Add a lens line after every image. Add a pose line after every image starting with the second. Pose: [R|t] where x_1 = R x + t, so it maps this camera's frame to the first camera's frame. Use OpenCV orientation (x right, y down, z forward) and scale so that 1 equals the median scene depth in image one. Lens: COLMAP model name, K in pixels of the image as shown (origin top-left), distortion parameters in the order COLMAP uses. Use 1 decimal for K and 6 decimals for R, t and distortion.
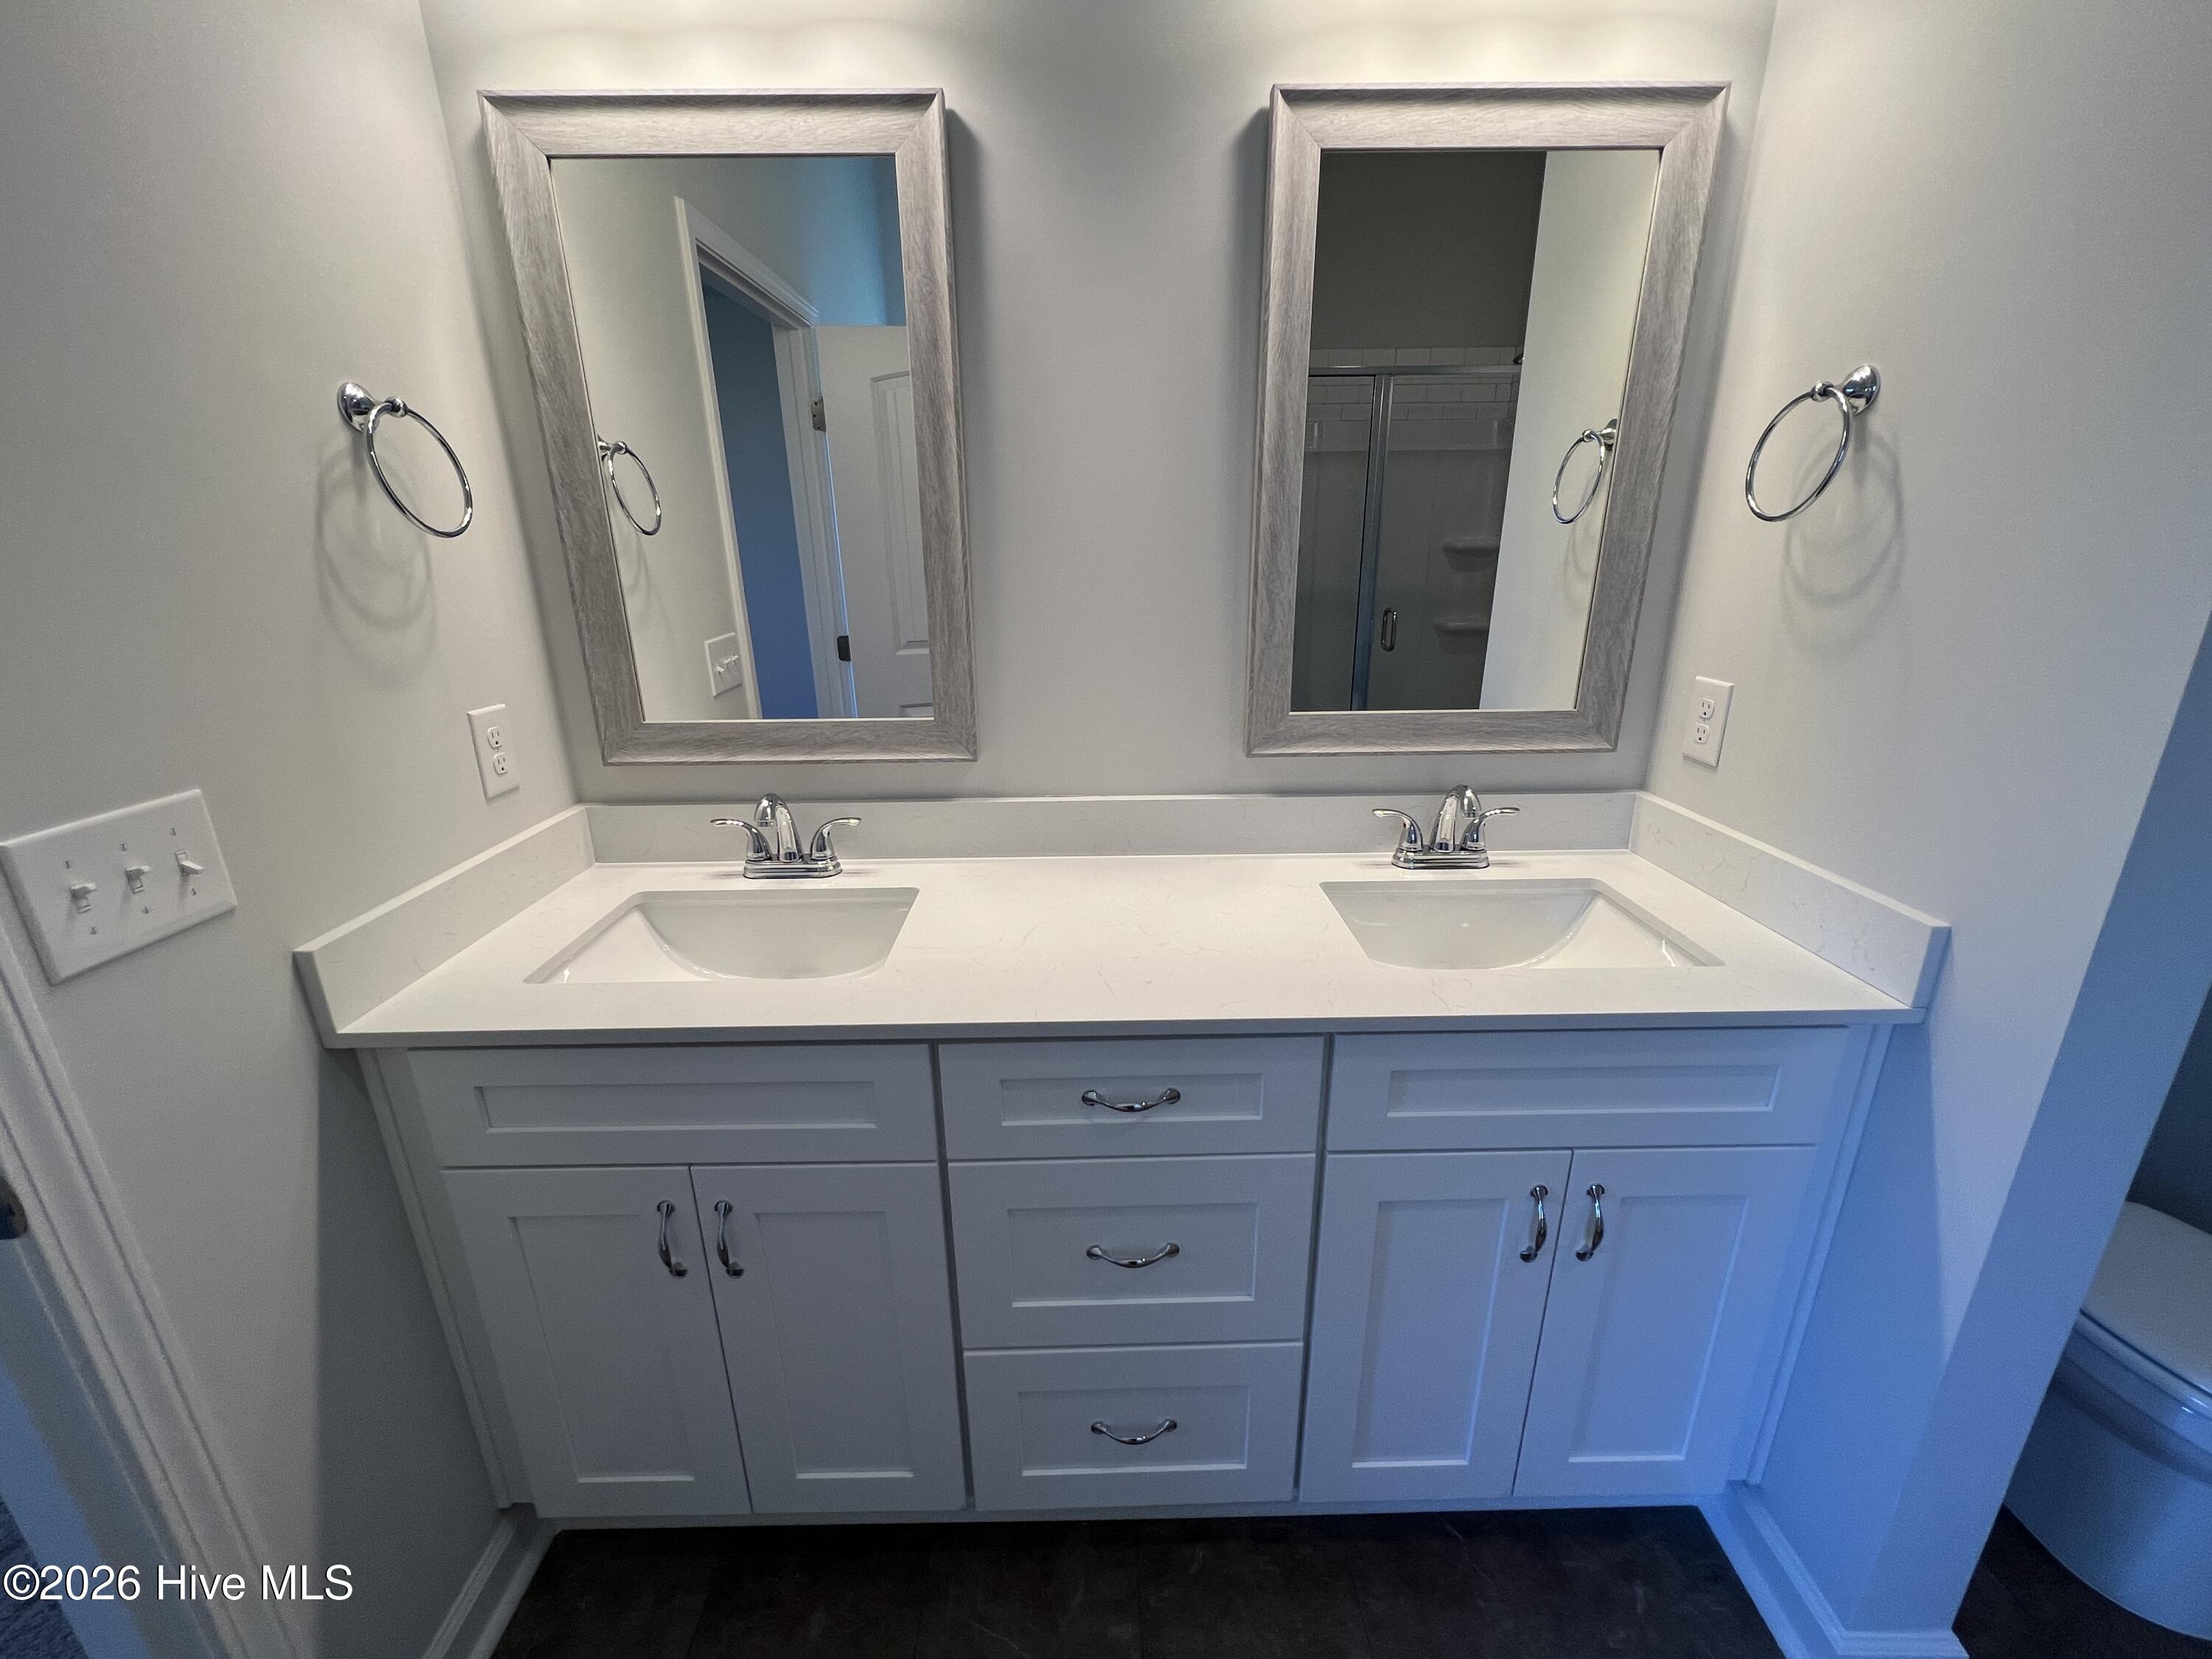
lens RADIAL K [[895.7, 0, 1094.9], [0, 895.7, 825.7], [0, 0, 1]] dist [-0.002762, 0.000612]
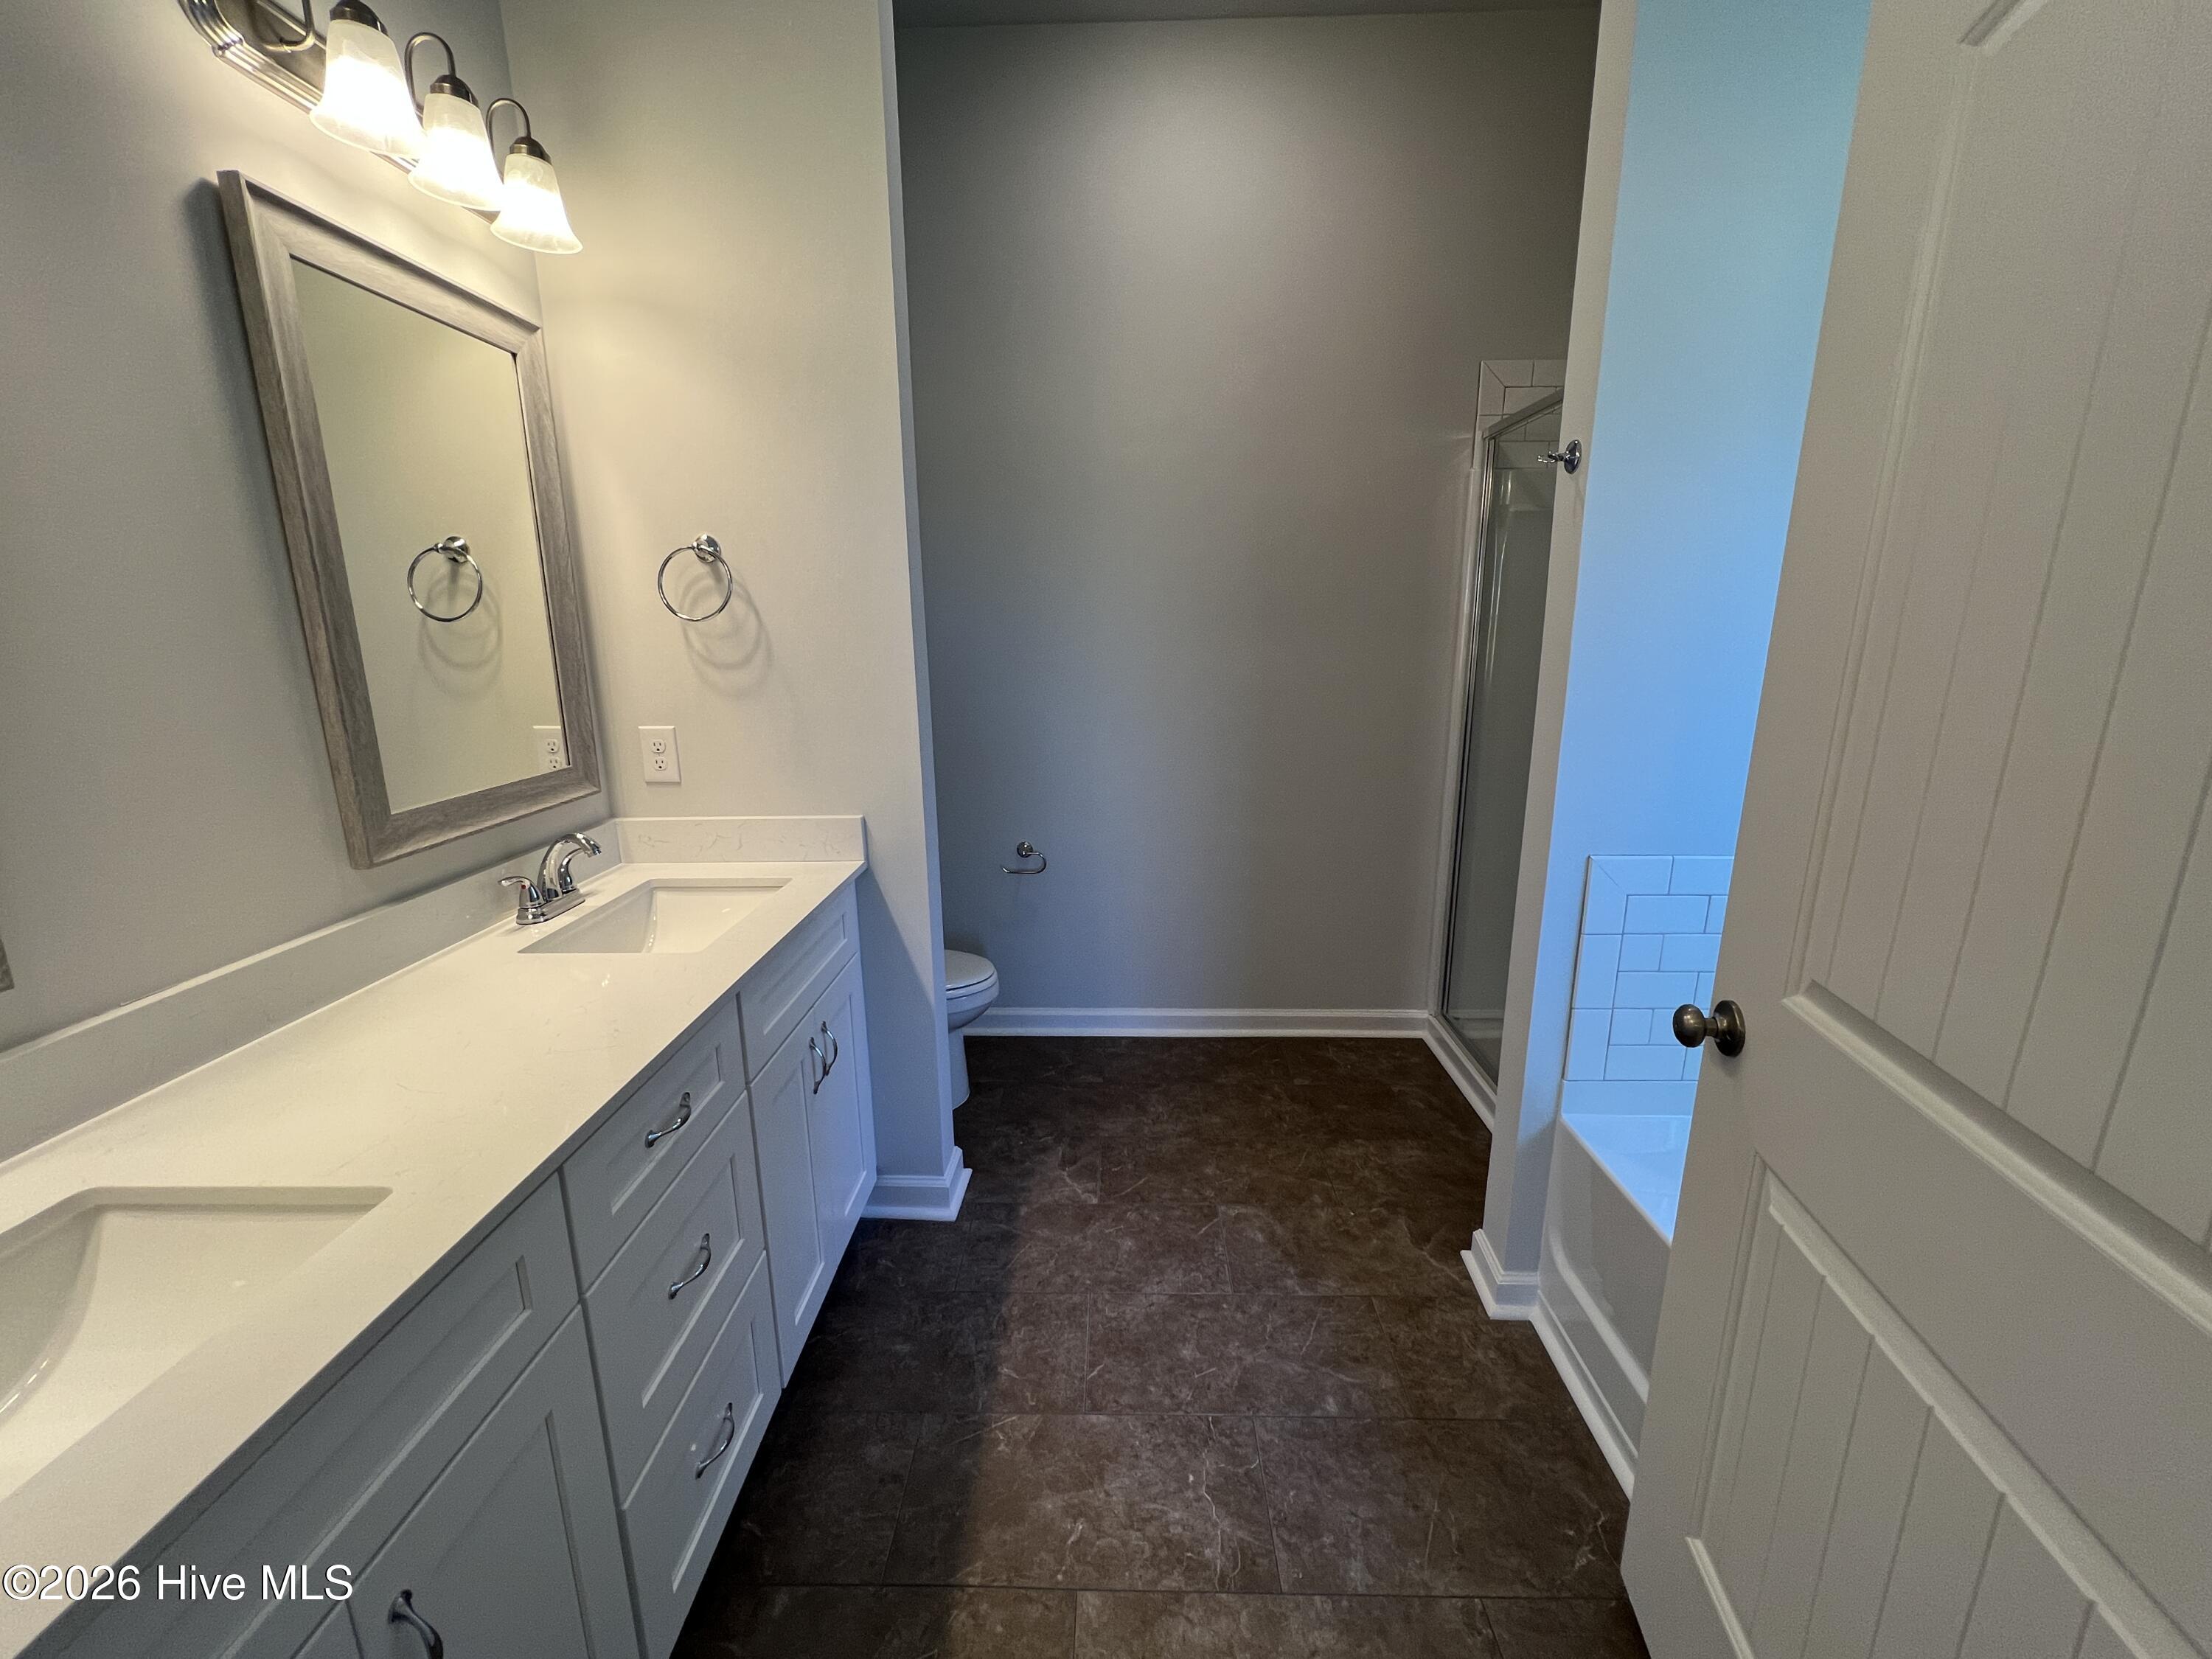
lens RADIAL K [[895.7, 0, 1089.0], [0, 895.7, 821.3], [0, 0, 1]] dist [-0.002762, 0.000612]
pose [[0.050488, -0.206580, 0.977126, -0.731293], [0.313642, 0.932157, 0.180867, -0.060921], [-0.948198, 0.297336, 0.111855, 0.210157]]
